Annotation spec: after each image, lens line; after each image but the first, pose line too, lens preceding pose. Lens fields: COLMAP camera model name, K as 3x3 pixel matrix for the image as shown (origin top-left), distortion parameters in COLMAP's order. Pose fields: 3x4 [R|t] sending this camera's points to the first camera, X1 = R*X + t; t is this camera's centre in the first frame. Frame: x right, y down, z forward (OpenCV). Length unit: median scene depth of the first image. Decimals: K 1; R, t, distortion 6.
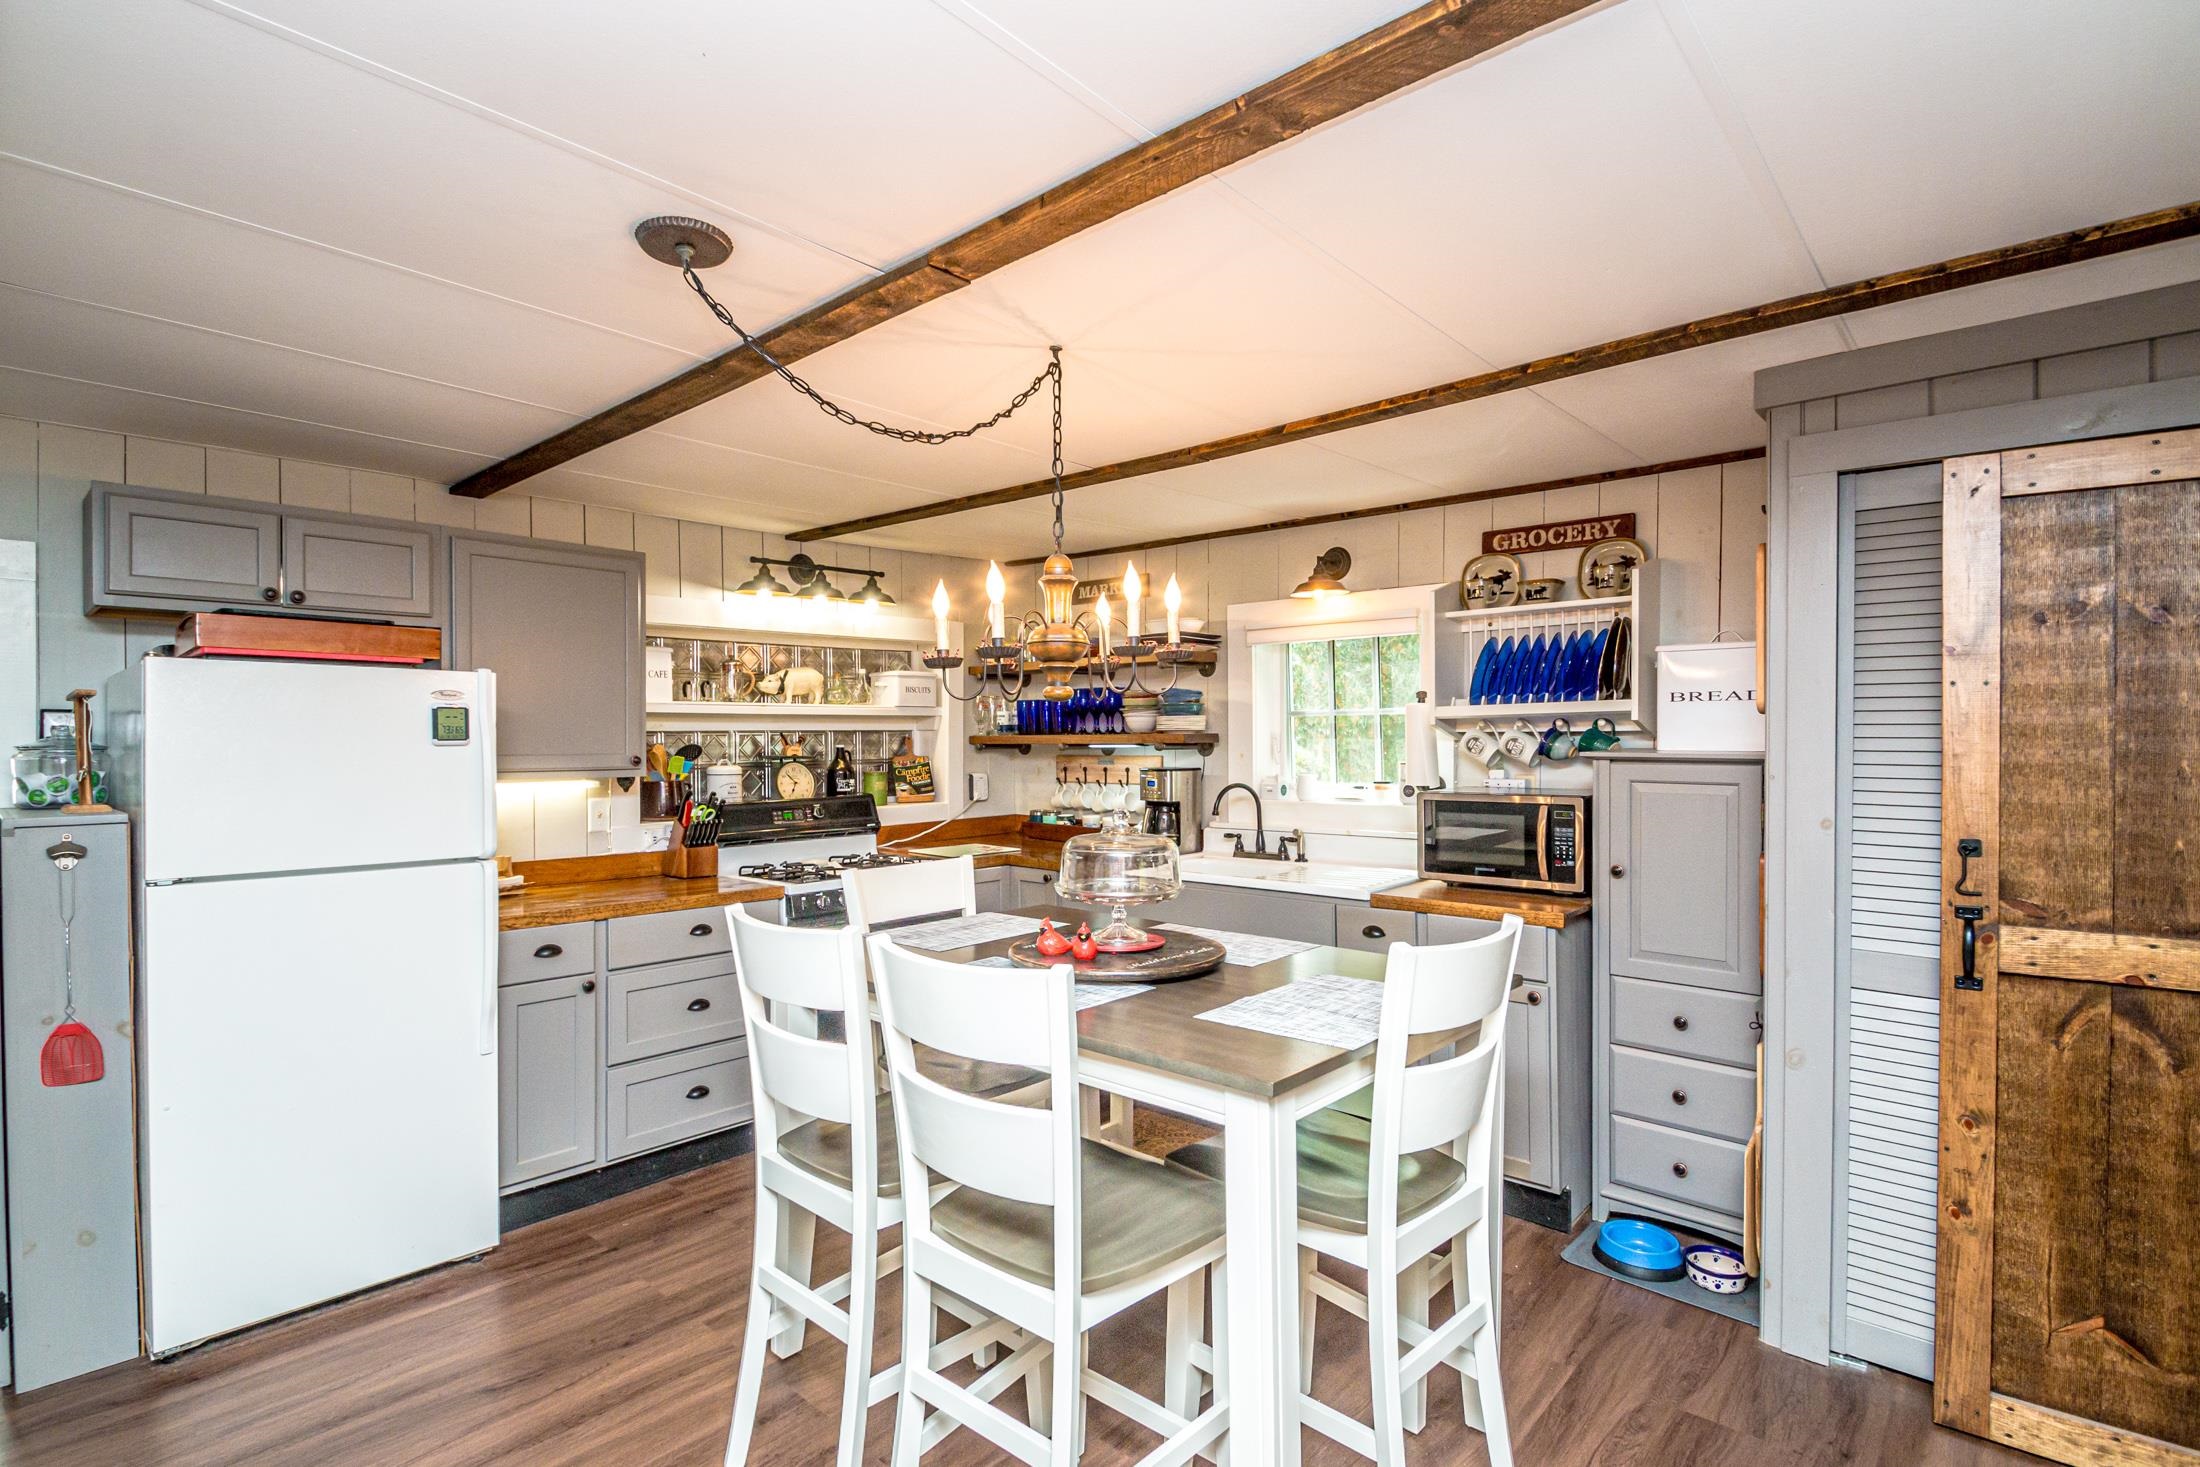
lens RADIAL K [[1058.0, 0, 1102.4], [0, 1058.0, 743.5], [0, 0, 1]] dist [-0.003073, -0.007947]
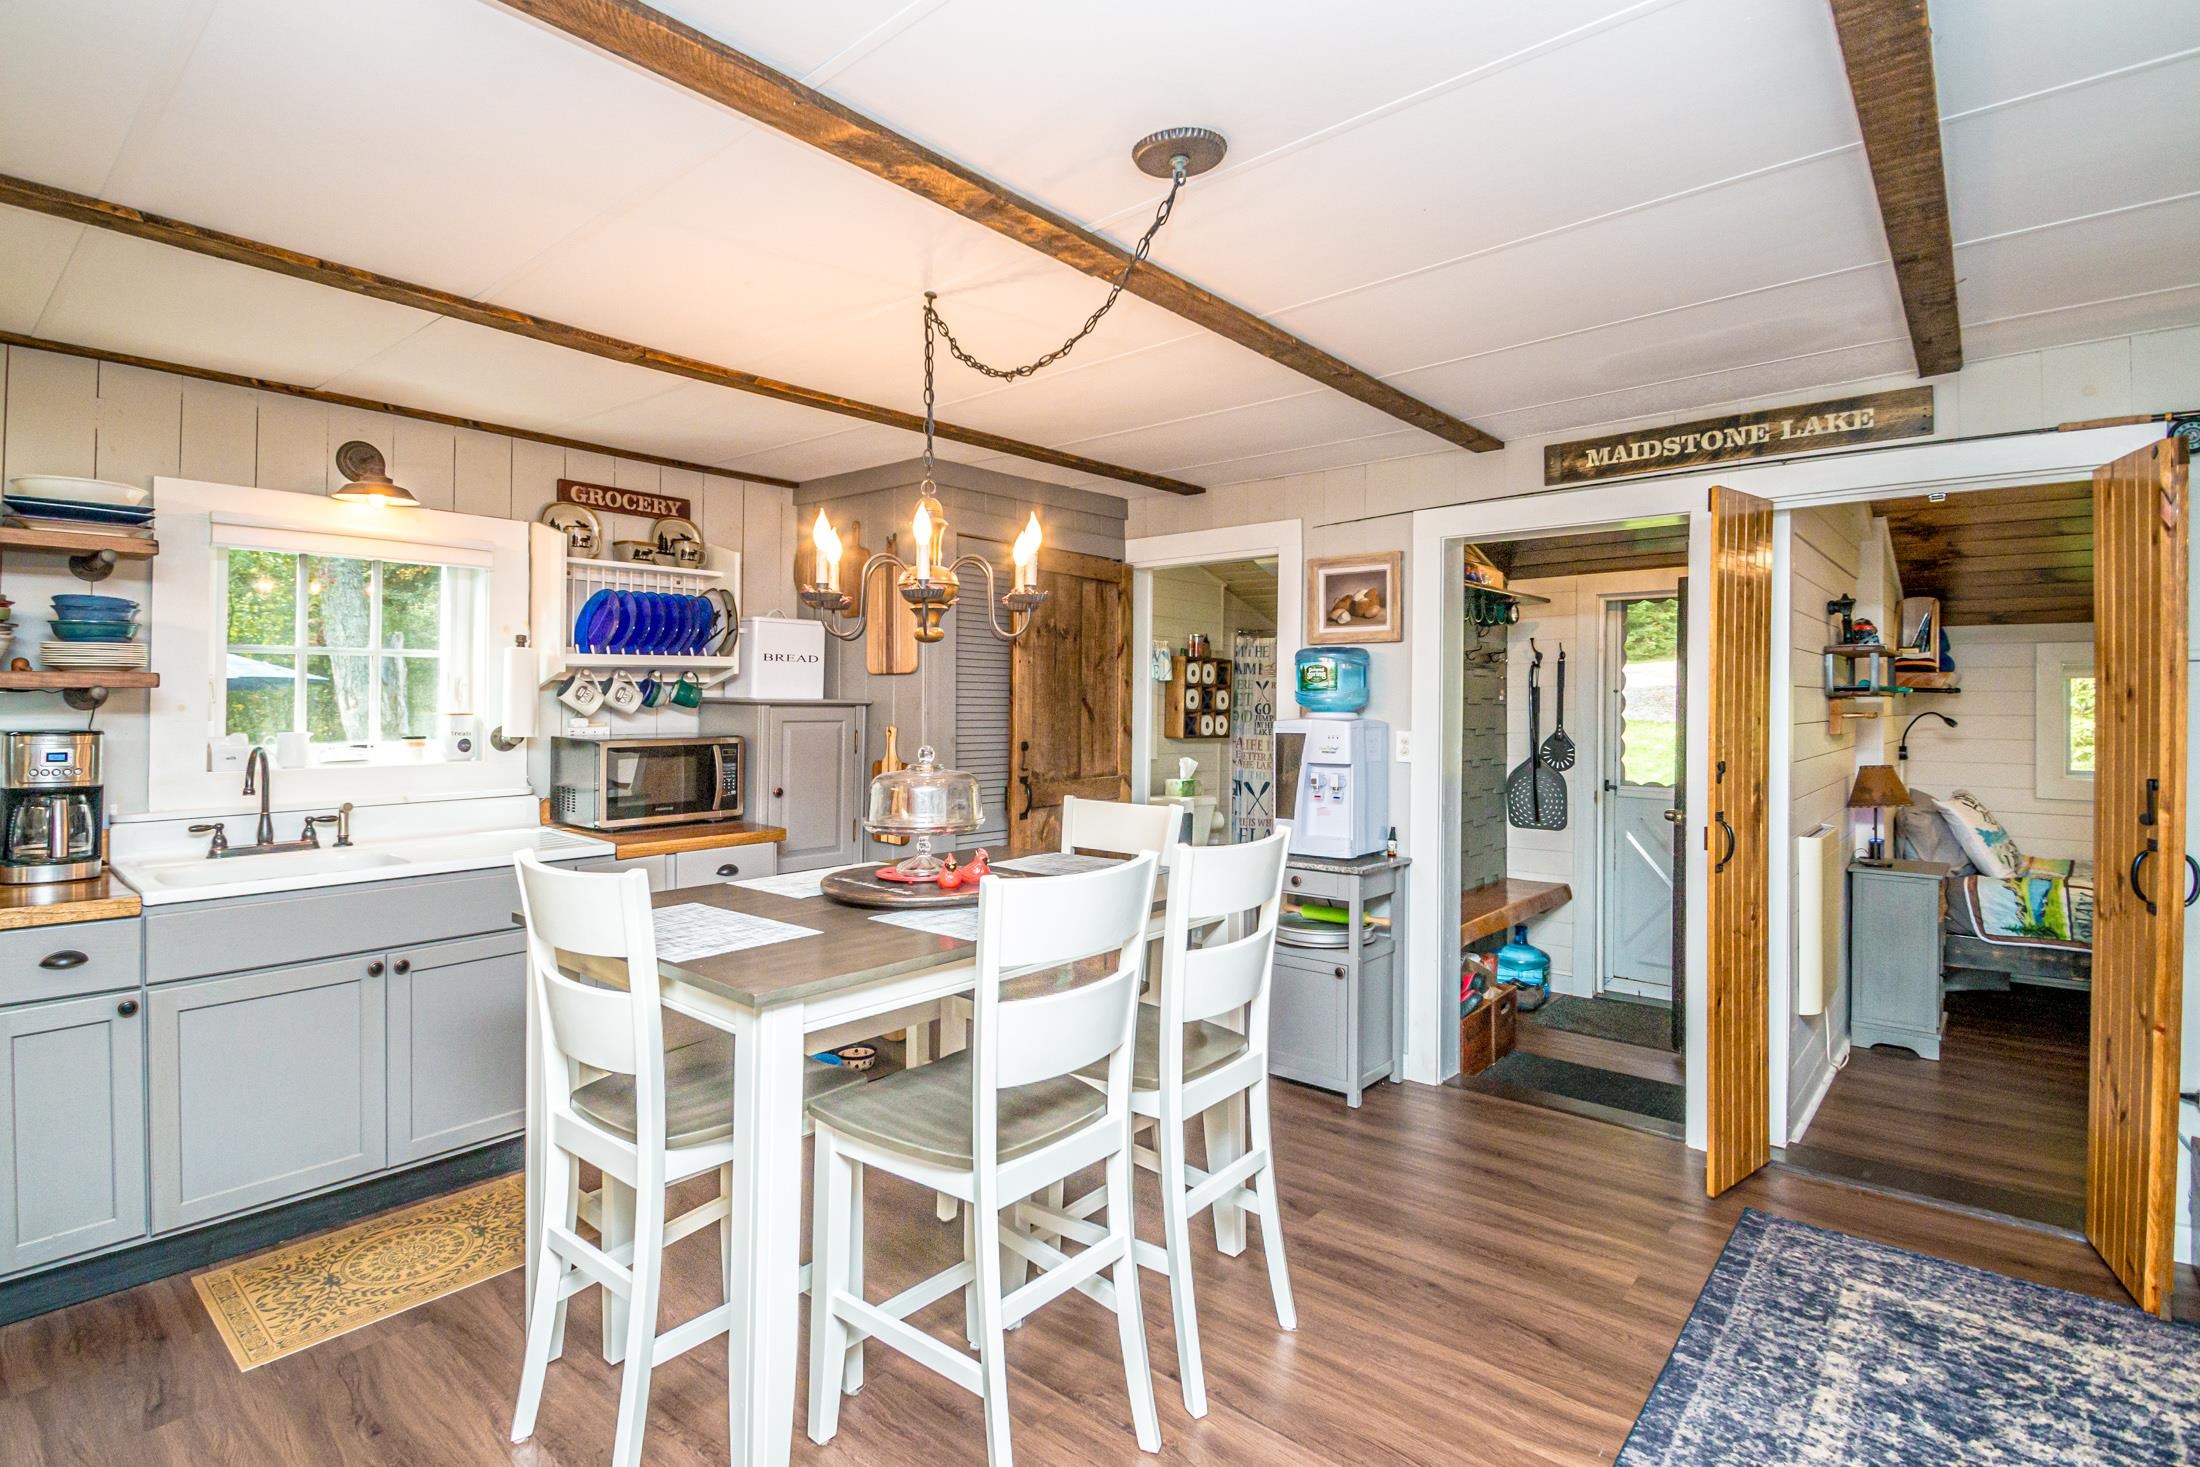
lens RADIAL K [[1085.0, 0, 1084.5], [0, 1085.0, 704.8], [0, 0, 1]] dist [-0.003074, -0.000222]
pose [[-0.041339, 0.001309, 0.999144, -0.695999], [0.003468, 0.999993, -0.001166, 0.015015], [-0.999139, 0.003417, -0.041344, 0.570993]]
